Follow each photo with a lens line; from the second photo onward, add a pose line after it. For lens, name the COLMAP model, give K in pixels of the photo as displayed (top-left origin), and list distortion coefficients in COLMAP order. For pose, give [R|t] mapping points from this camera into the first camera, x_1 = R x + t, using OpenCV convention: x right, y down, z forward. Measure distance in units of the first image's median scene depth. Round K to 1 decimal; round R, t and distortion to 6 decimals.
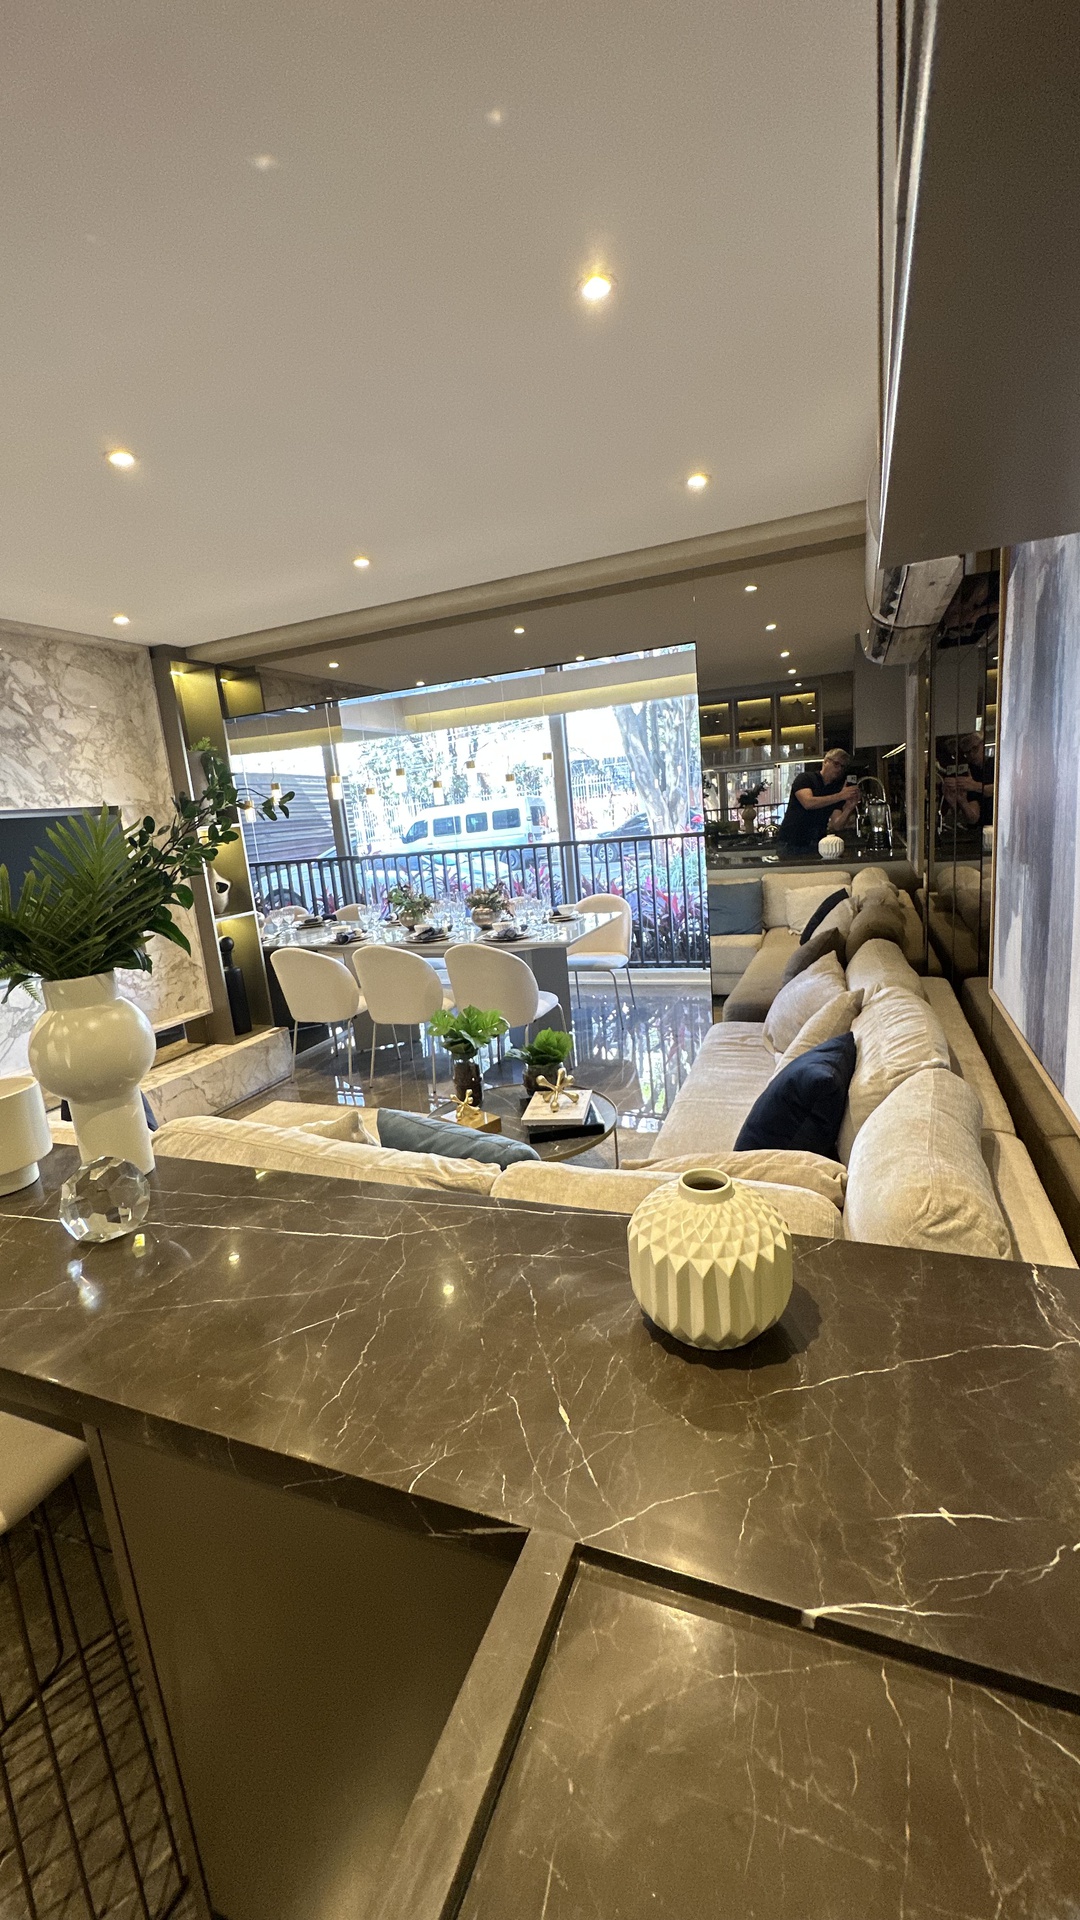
lens RADIAL K [[765.1, 0, 539.5], [0, 765.1, 957.7], [0, 0, 1]] dist [-0.001654, 0.000324]
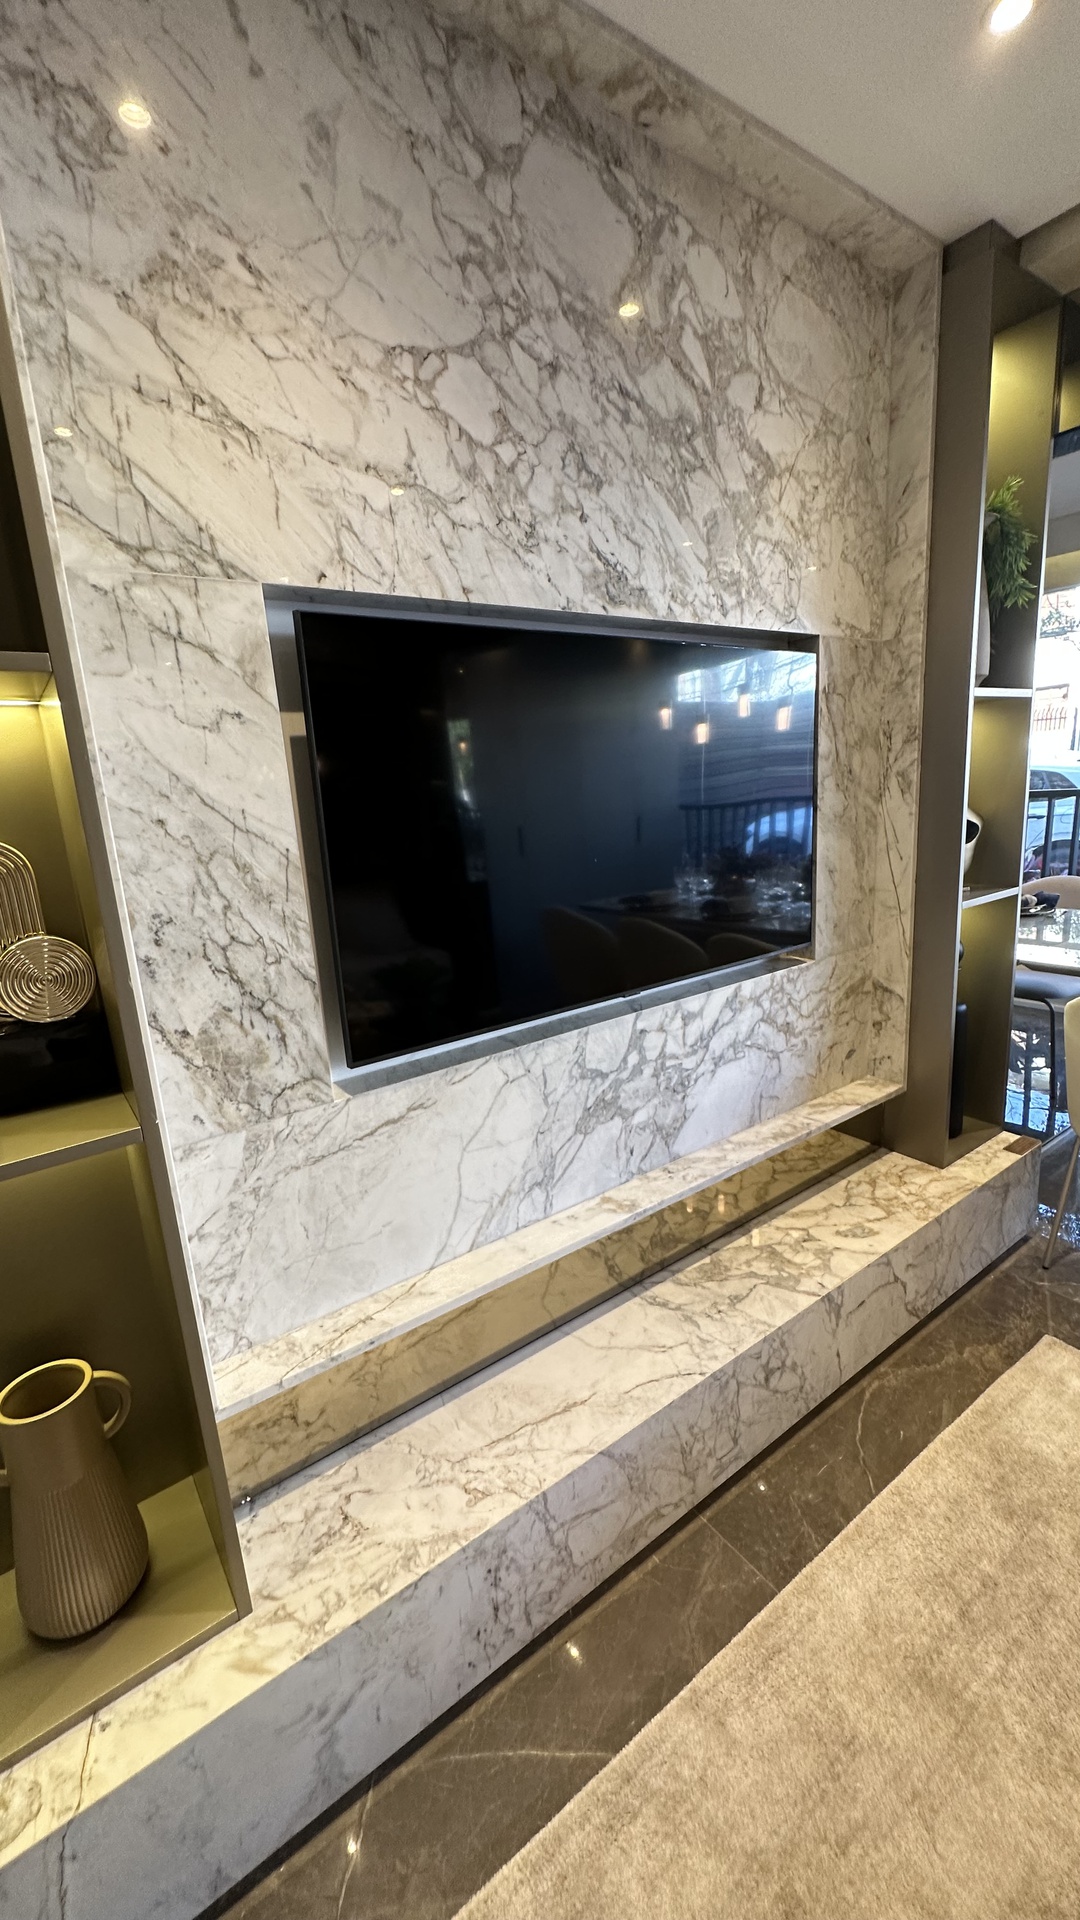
lens RADIAL K [[765.1, 0, 537.0], [0, 765.1, 960.1], [0, 0, 1]] dist [-0.001654, 0.000324]
pose [[0.840538, 0.149564, -0.520698, -0.411707], [-0.115116, 0.988496, 0.098106, -0.033076], [0.529381, -0.022521, 0.848085, 0.505418]]
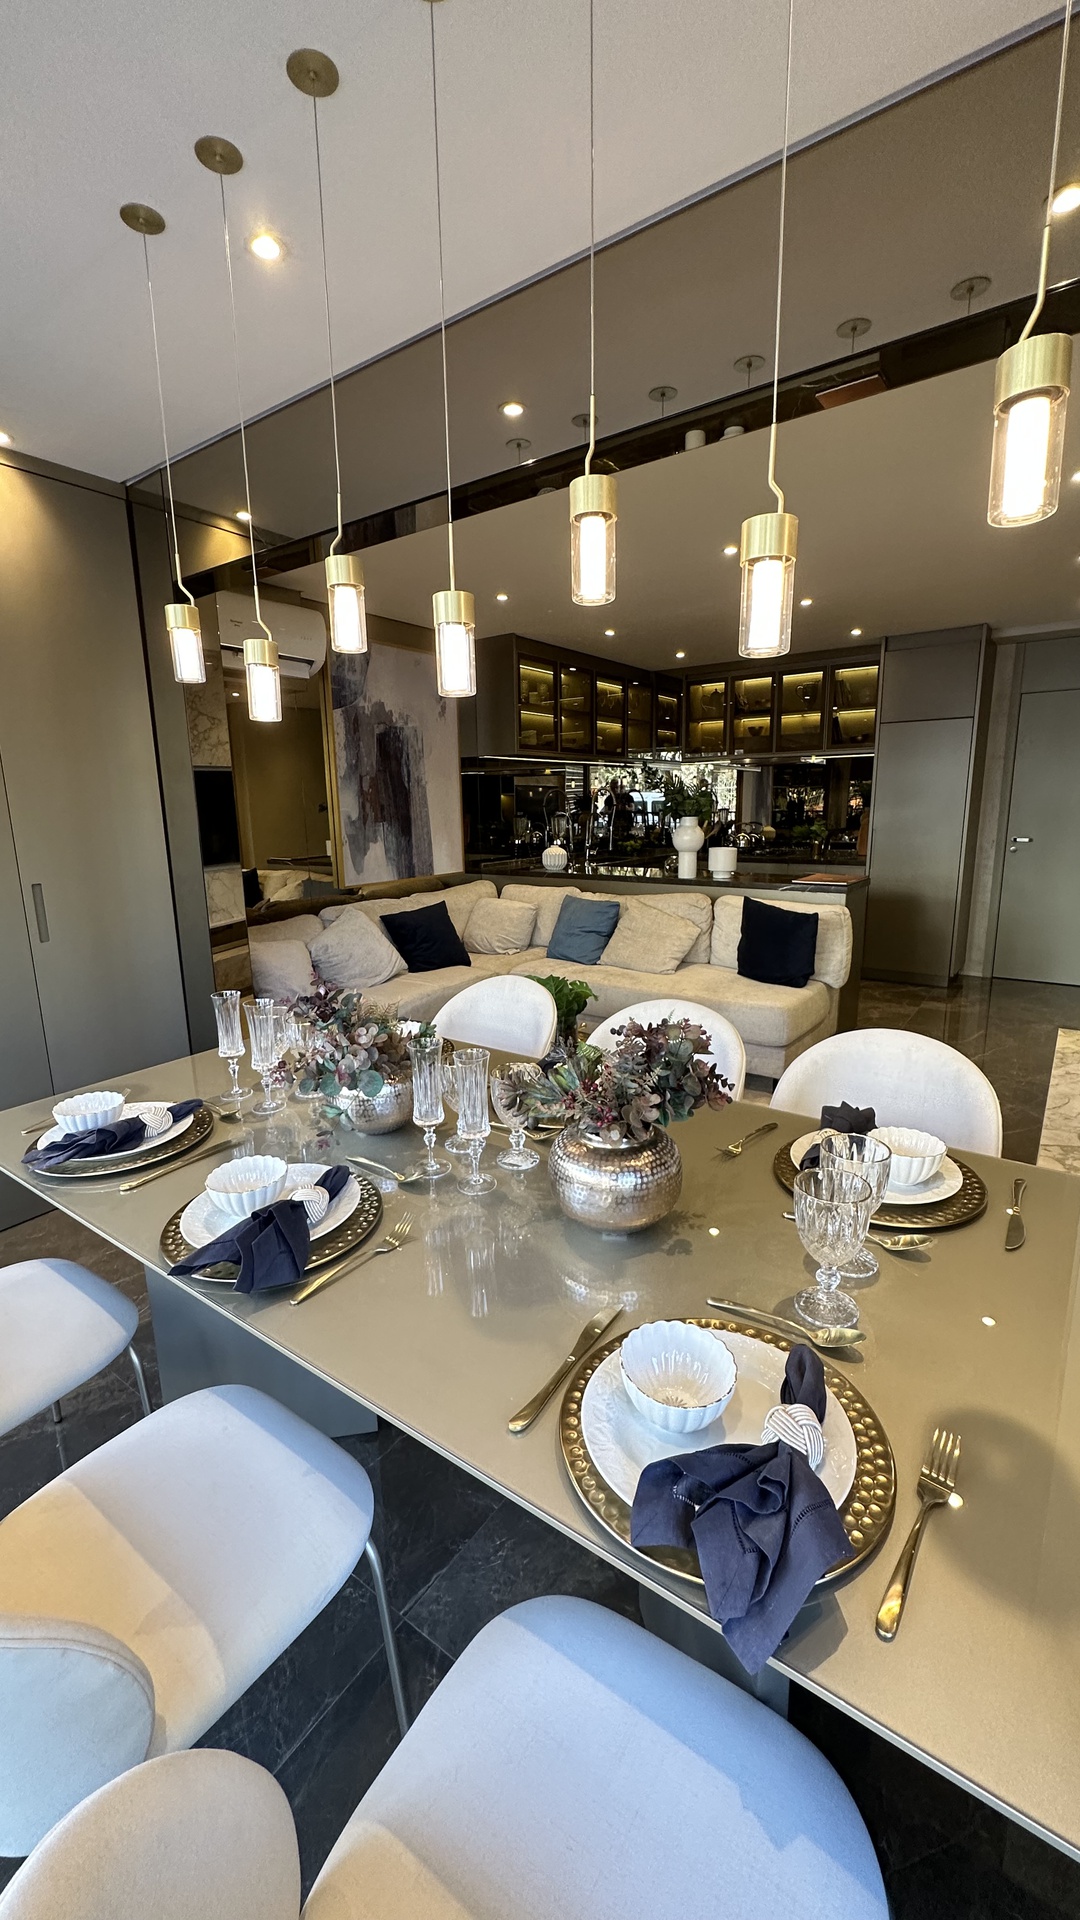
lens RADIAL K [[765.1, 0, 537.7], [0, 765.1, 966.9], [0, 0, 1]] dist [-0.001654, 0.000324]
pose [[-0.965444, 0.051353, 0.255501, -0.252298], [0.147572, 0.915794, 0.373555, -0.243658], [-0.214804, 0.398351, -0.891726, 1.466836]]
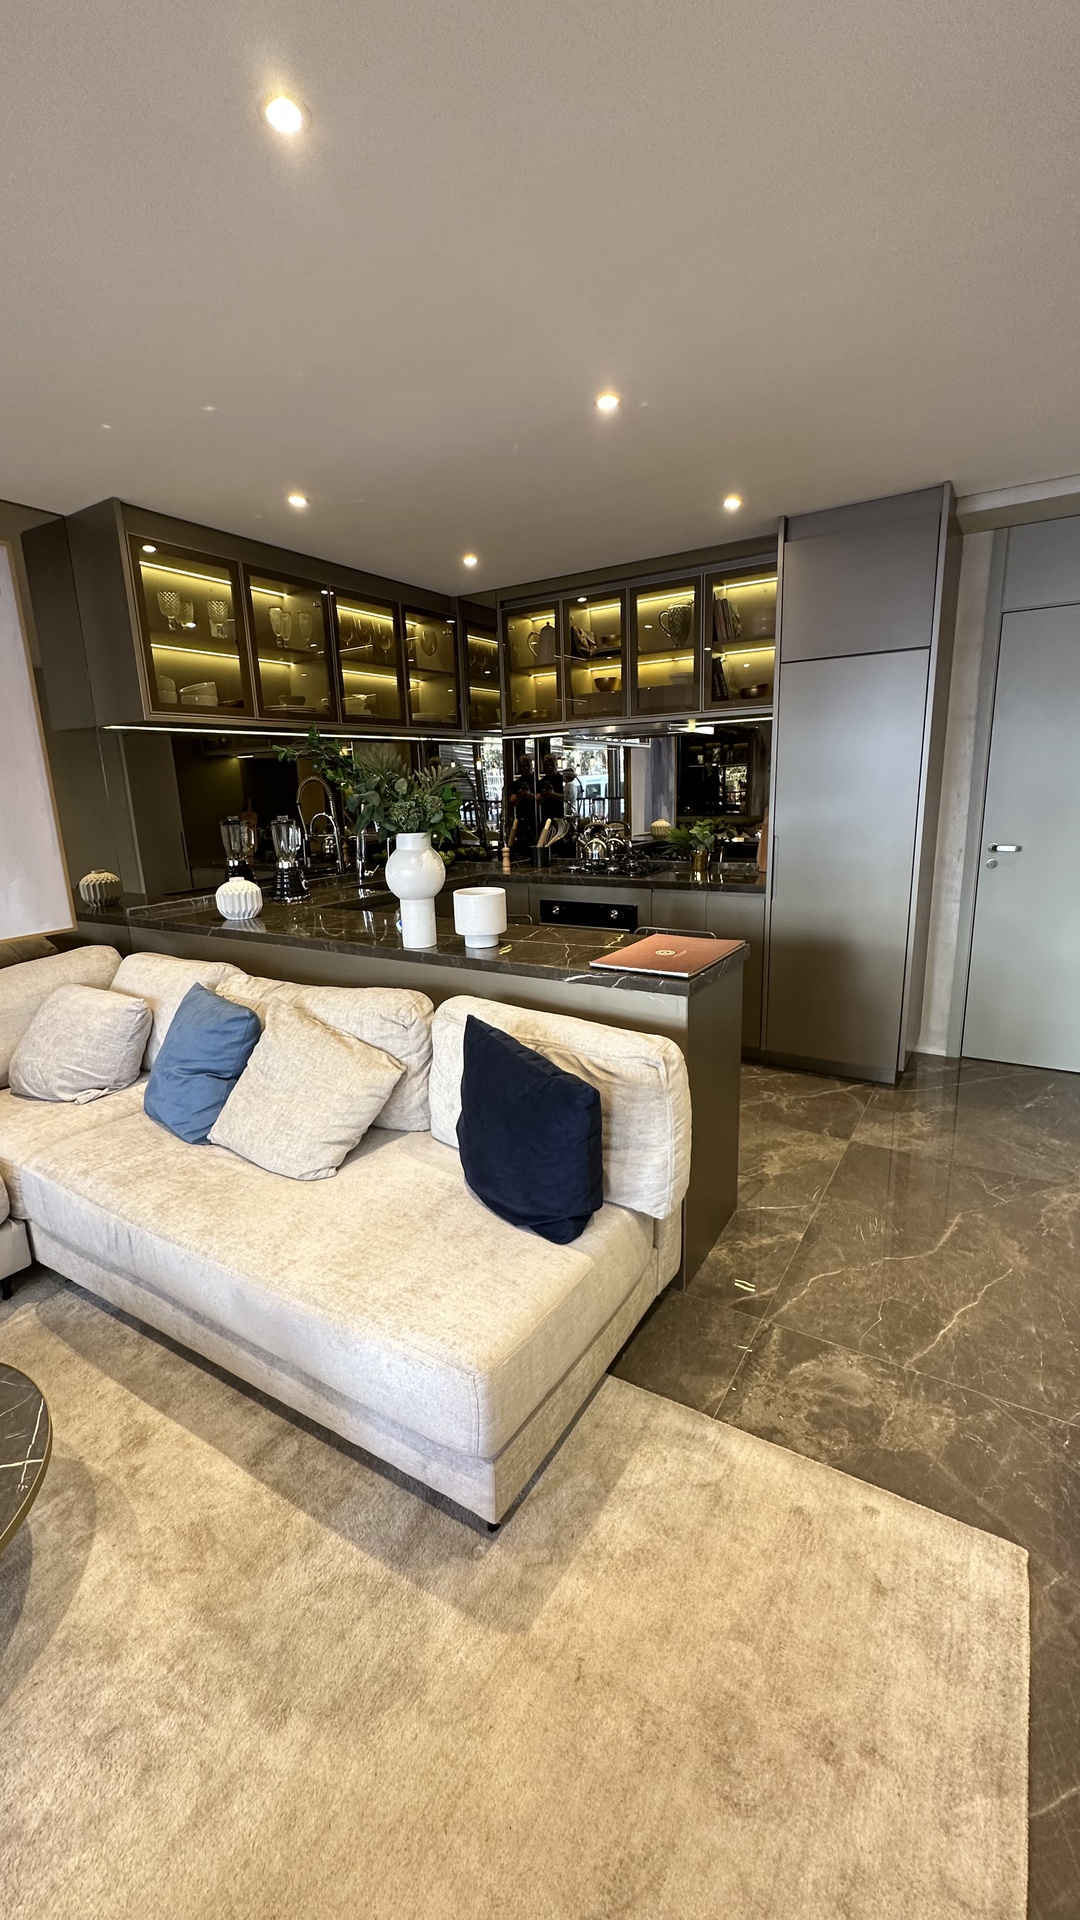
lens RADIAL K [[765.1, 0, 539.7], [0, 765.1, 961.3], [0, 0, 1]] dist [-0.001654, 0.000324]
pose [[-0.976937, 0.076893, 0.199200, -0.398583], [0.152129, 0.905282, 0.396637, -0.121526], [-0.149834, 0.417793, -0.896102, 0.879705]]
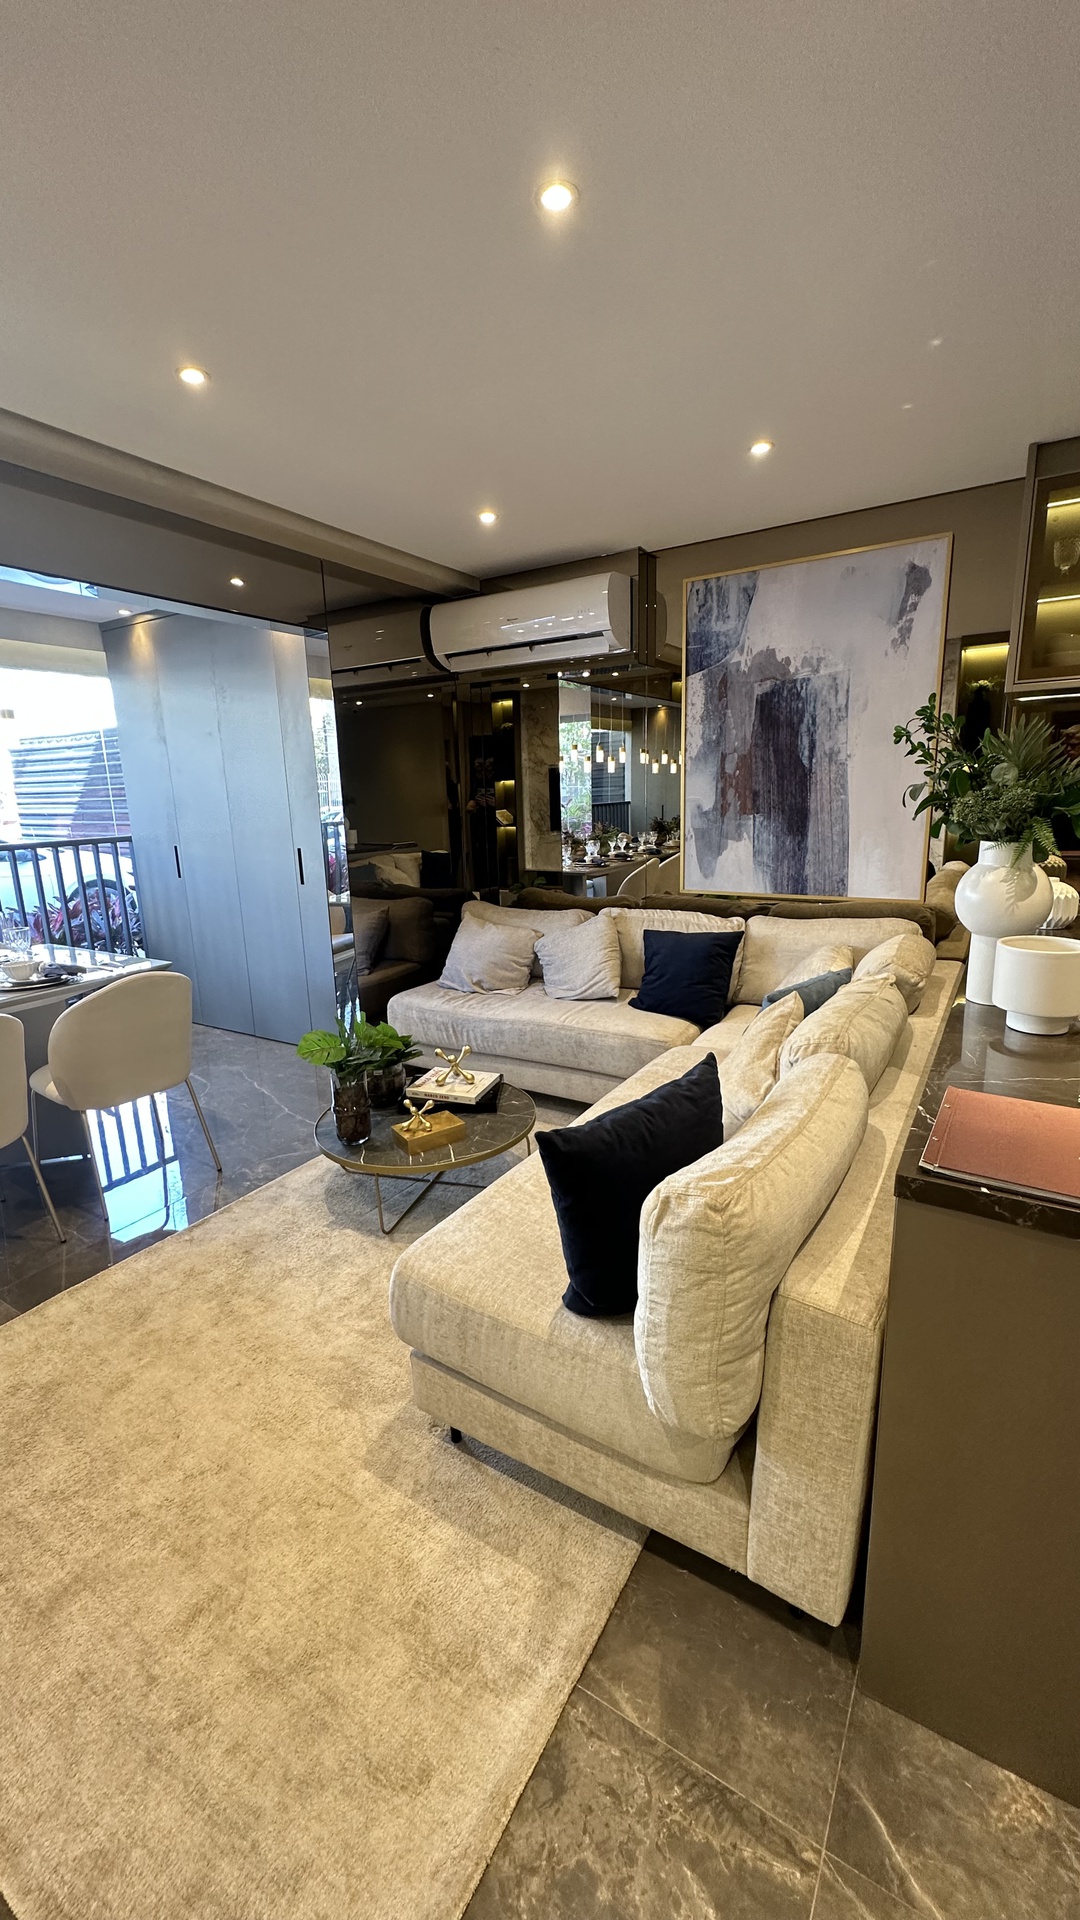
lens RADIAL K [[765.1, 0, 542.6], [0, 765.1, 958.6], [0, 0, 1]] dist [-0.001654, 0.000324]
pose [[0.173260, -0.133782, 0.975748, -0.648532], [0.207561, 0.973440, 0.096610, -0.021338], [-0.962756, 0.185789, 0.196426, 0.491089]]
